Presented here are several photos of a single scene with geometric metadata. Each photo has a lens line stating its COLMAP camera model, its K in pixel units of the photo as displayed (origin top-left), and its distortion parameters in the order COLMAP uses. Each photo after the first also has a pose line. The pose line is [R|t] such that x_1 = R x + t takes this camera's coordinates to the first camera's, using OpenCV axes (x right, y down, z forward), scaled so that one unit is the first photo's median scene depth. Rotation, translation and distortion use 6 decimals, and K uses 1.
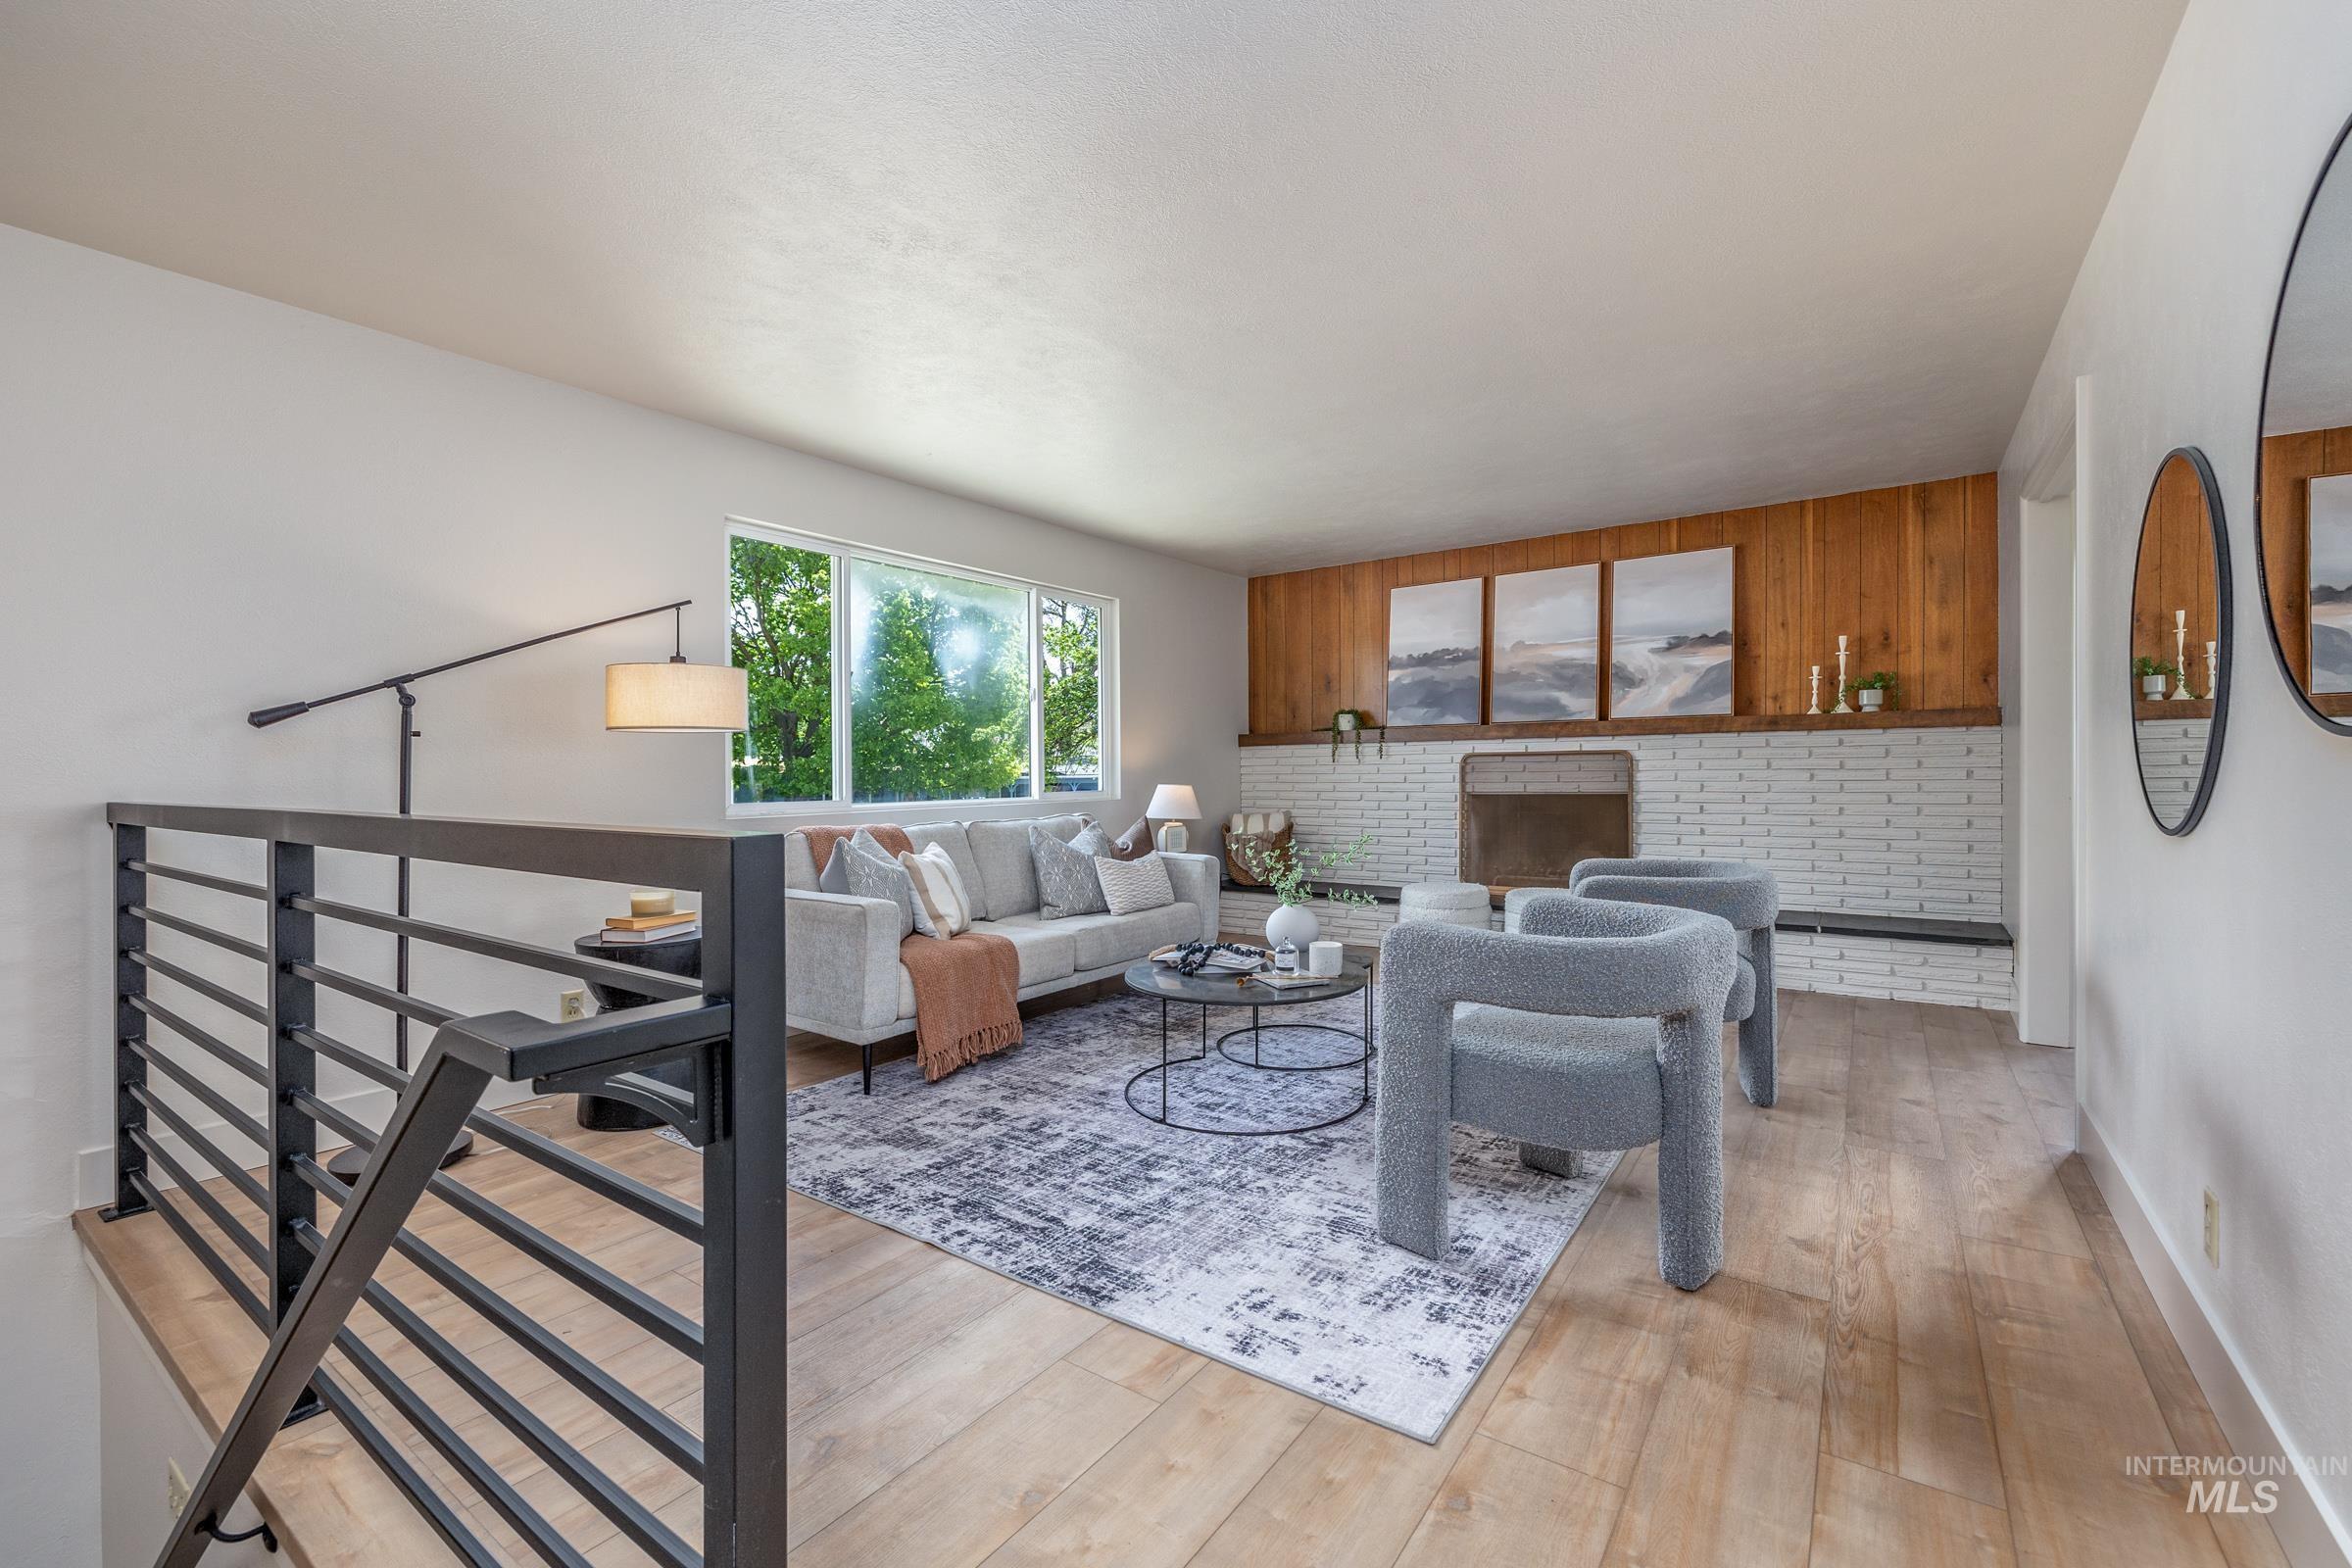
lens RADIAL K [[983.1, 0, 1181.7], [0, 983.1, 774.9], [0, 0, 1]] dist [-0.001525, -0.000194]
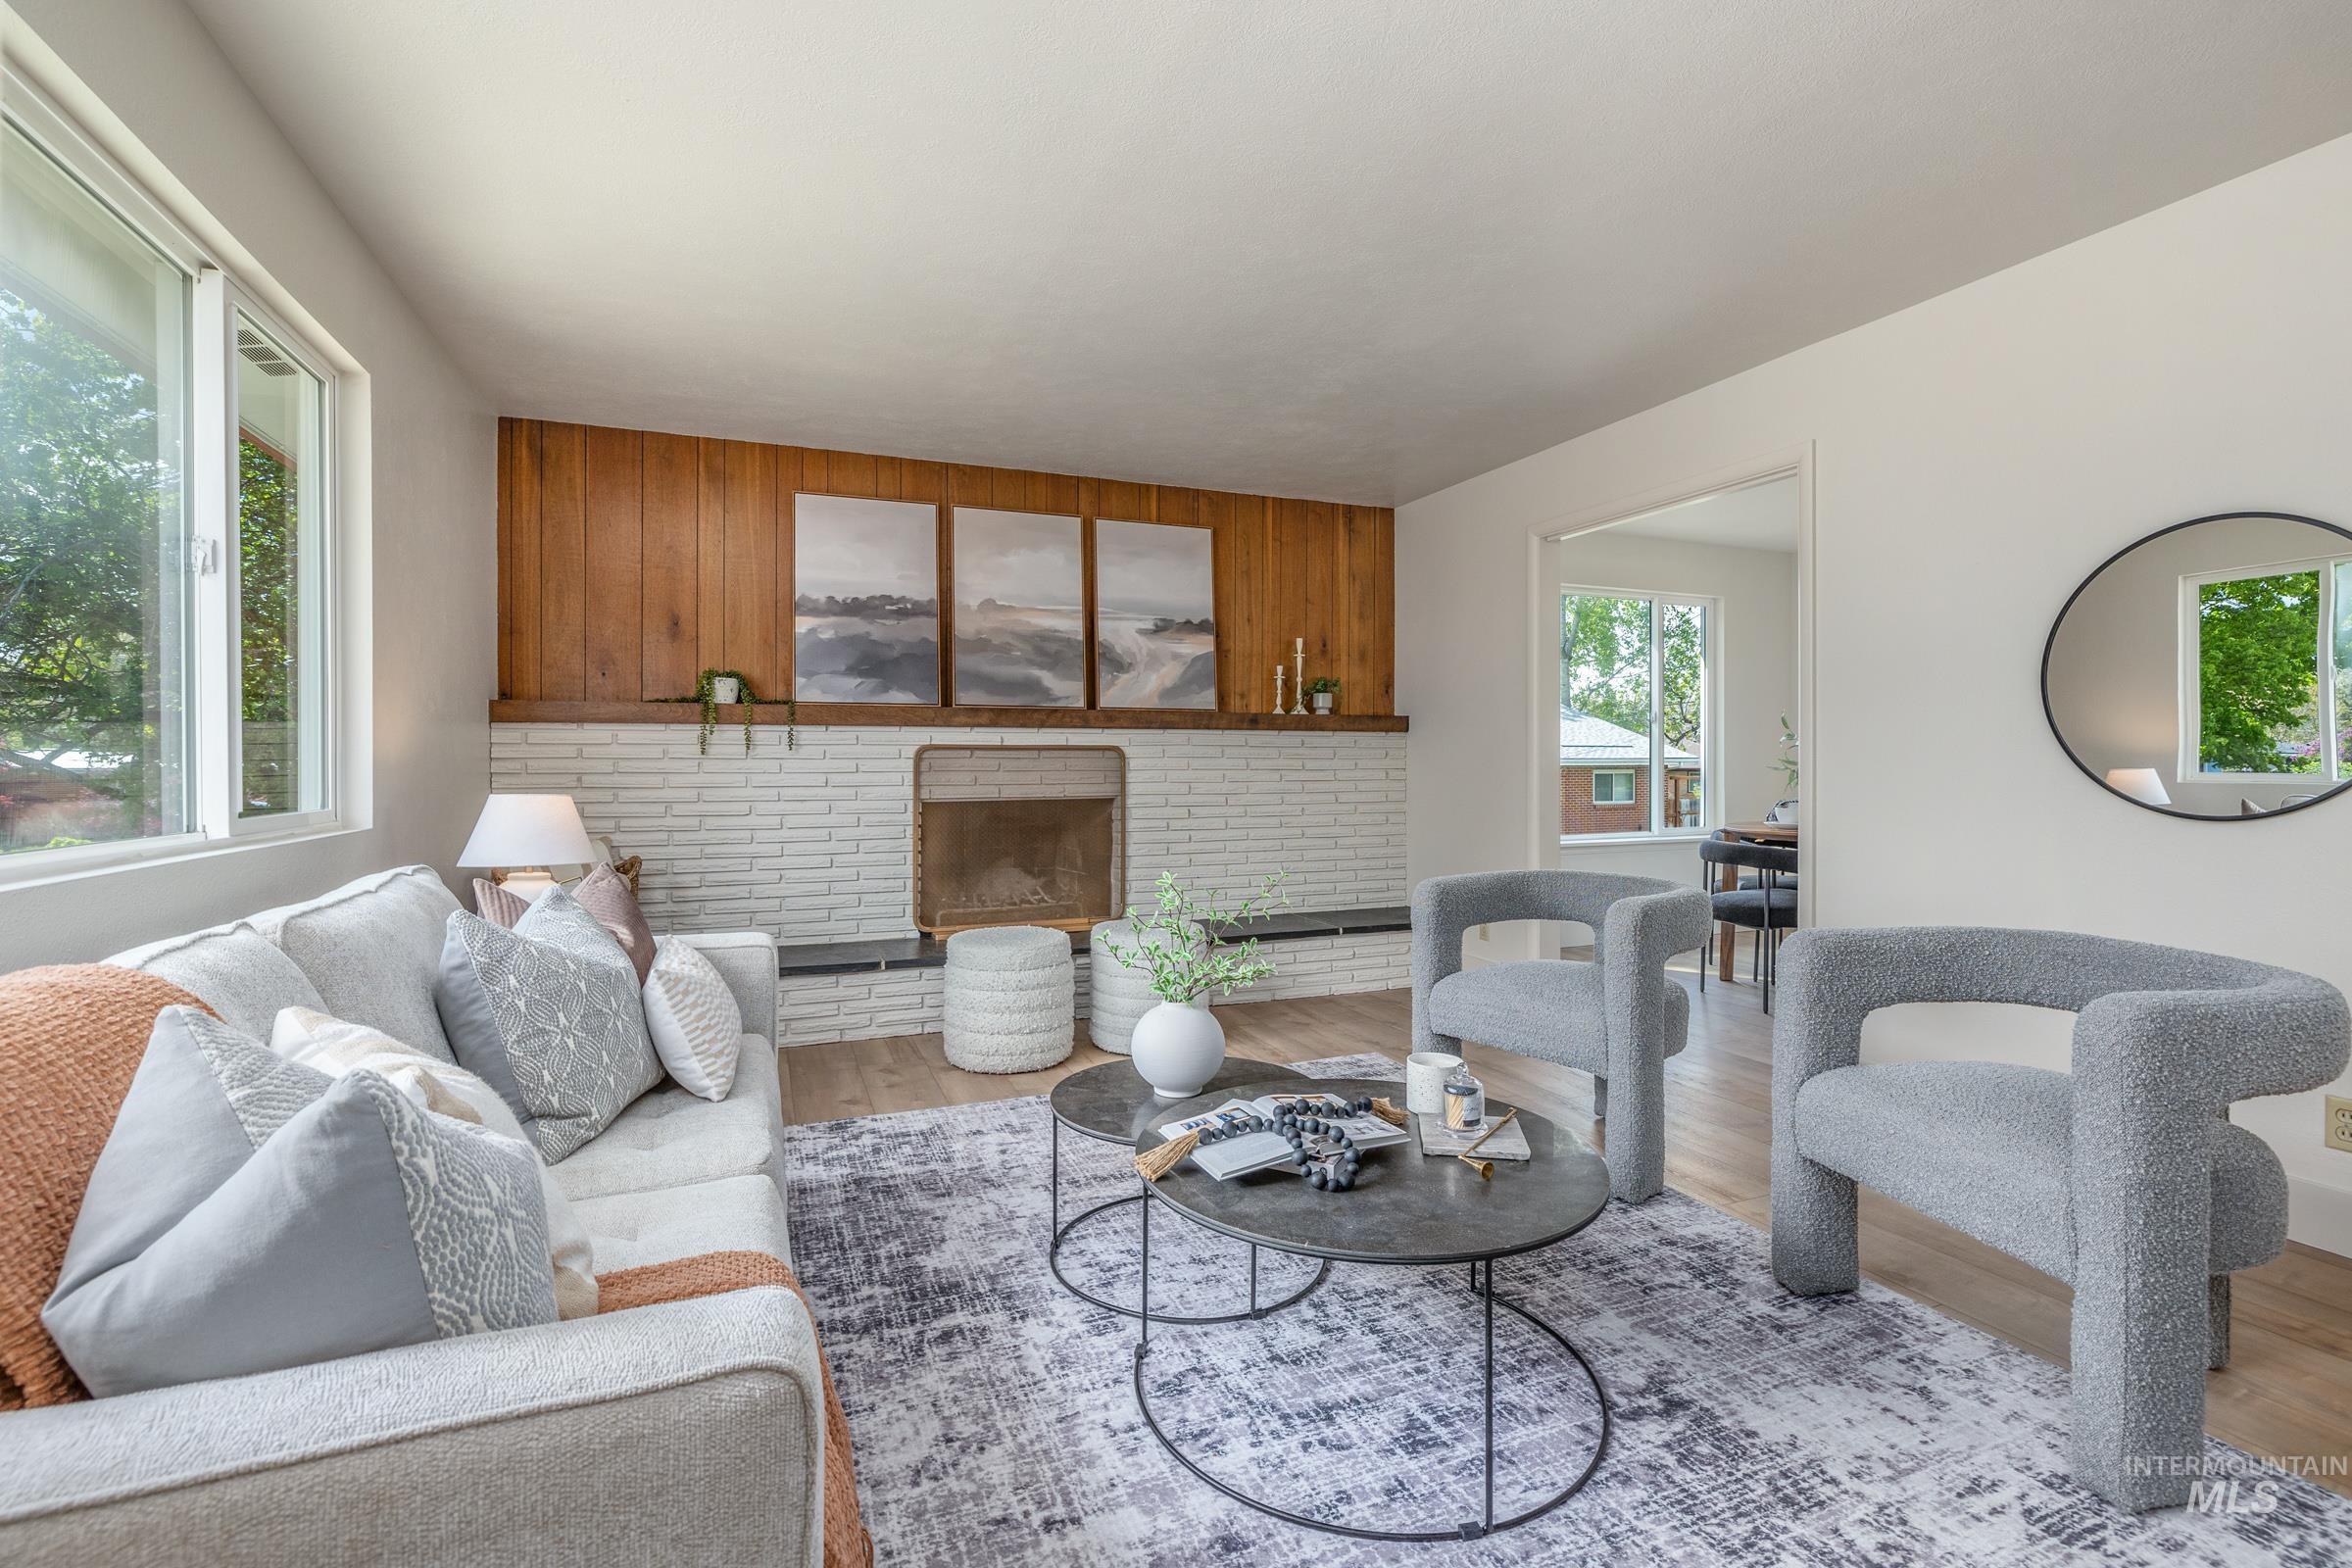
lens RADIAL K [[1052.3, 0, 1179.0], [0, 1052.3, 771.5], [0, 0, 1]] dist [-0.006842, 0.000131]
pose [[0.541322, 0.004788, 0.840802, -0.282046], [0.000562, 0.999981, -0.006057, 0.002304], [-0.840815, 0.003752, 0.541309, 0.475276]]
